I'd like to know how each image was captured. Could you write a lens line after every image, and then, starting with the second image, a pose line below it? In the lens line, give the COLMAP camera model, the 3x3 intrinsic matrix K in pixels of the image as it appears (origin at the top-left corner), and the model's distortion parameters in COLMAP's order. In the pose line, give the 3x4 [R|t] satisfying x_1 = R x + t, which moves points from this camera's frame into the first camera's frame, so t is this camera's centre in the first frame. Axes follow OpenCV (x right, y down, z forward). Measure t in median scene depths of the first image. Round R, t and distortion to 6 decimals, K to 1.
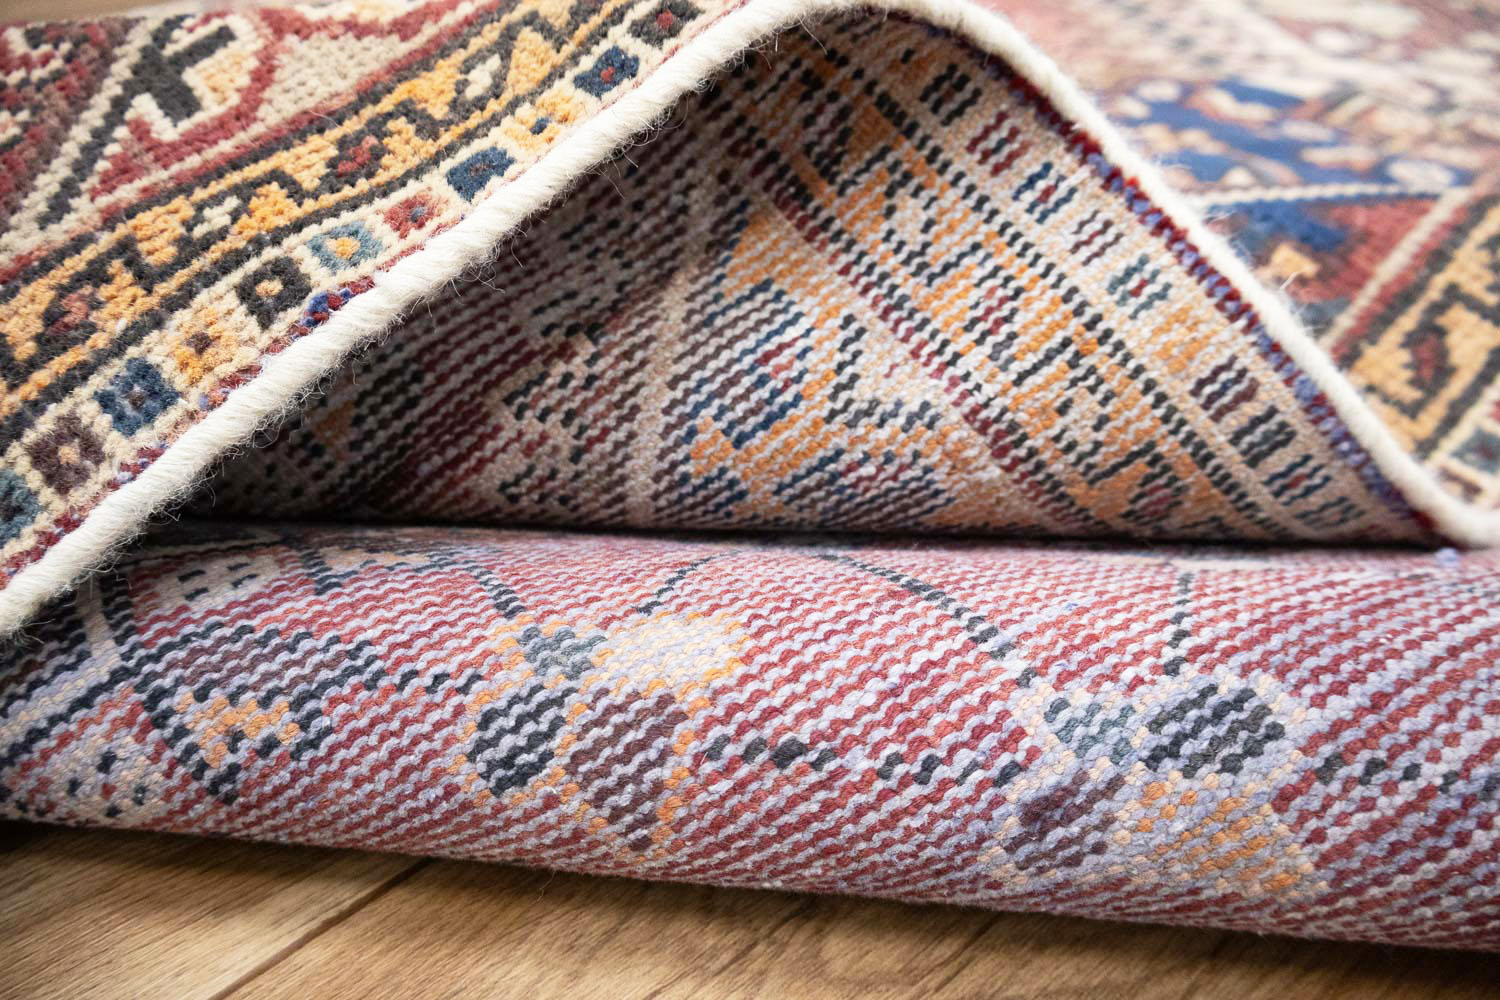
lens RADIAL K [[1266.7, 0, 745.8], [0, 1266.7, 525.3], [0, 0, 1]] dist [-0.001606, -0.009704]
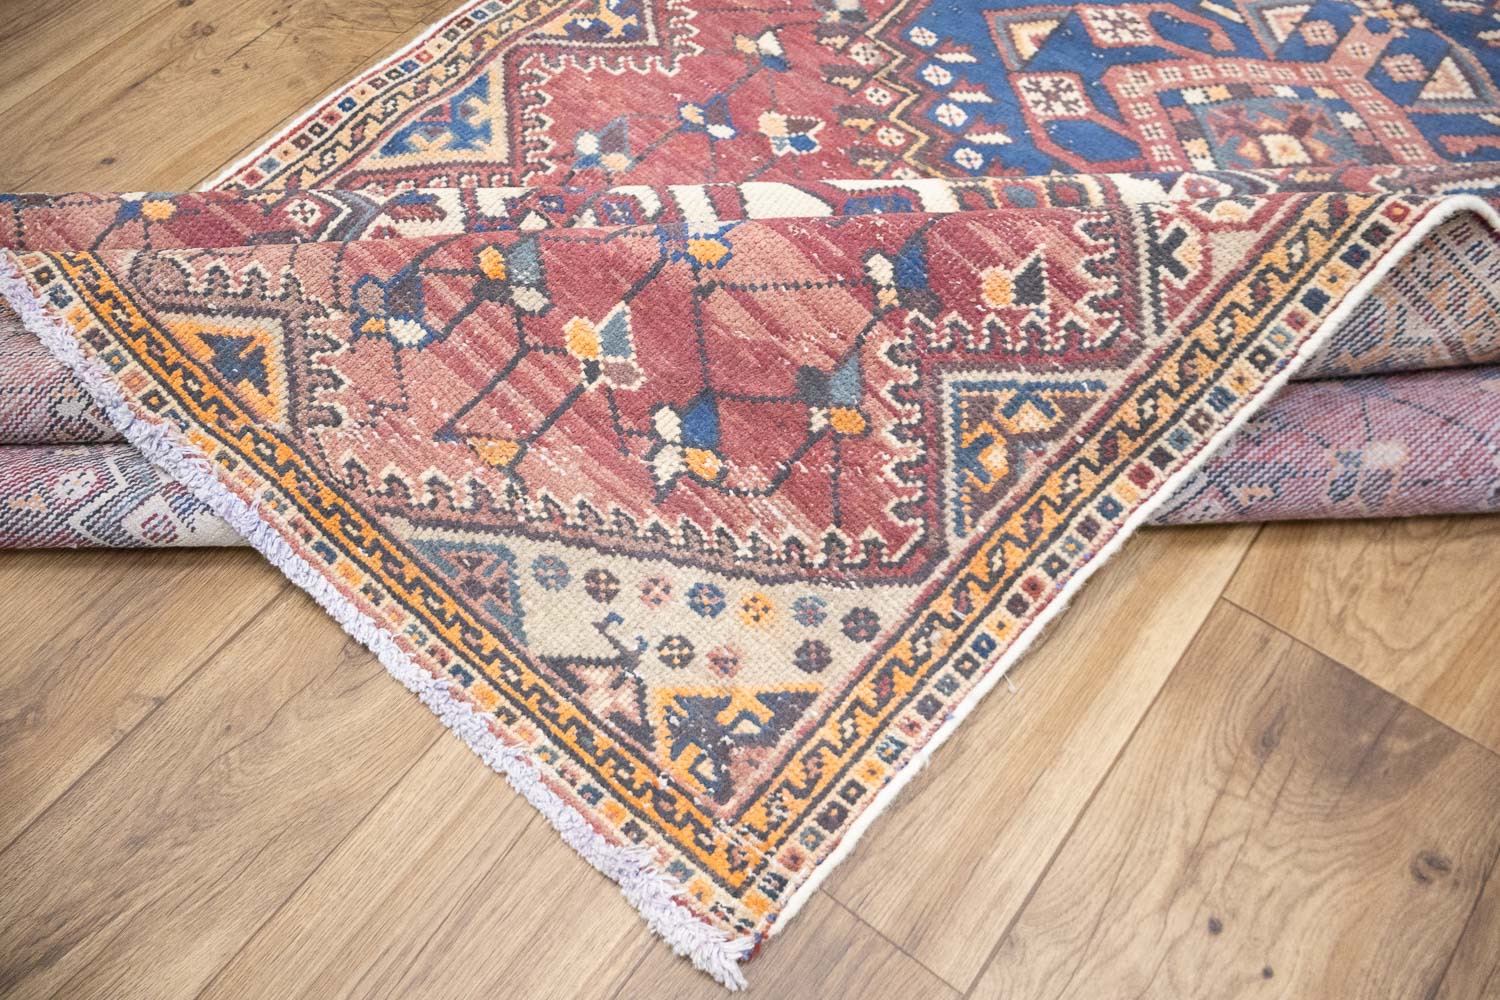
lens RADIAL K [[1220.0, 0, 738.3], [0, 1220.0, 520.4], [0, 0, 1]] dist [-0.001334, -0.001042]
pose [[0.988783, -0.141551, 0.047653, -1.652566], [0.109516, 0.904077, 0.413100, -1.078585], [-0.101556, -0.403248, 0.909438, -1.540877]]
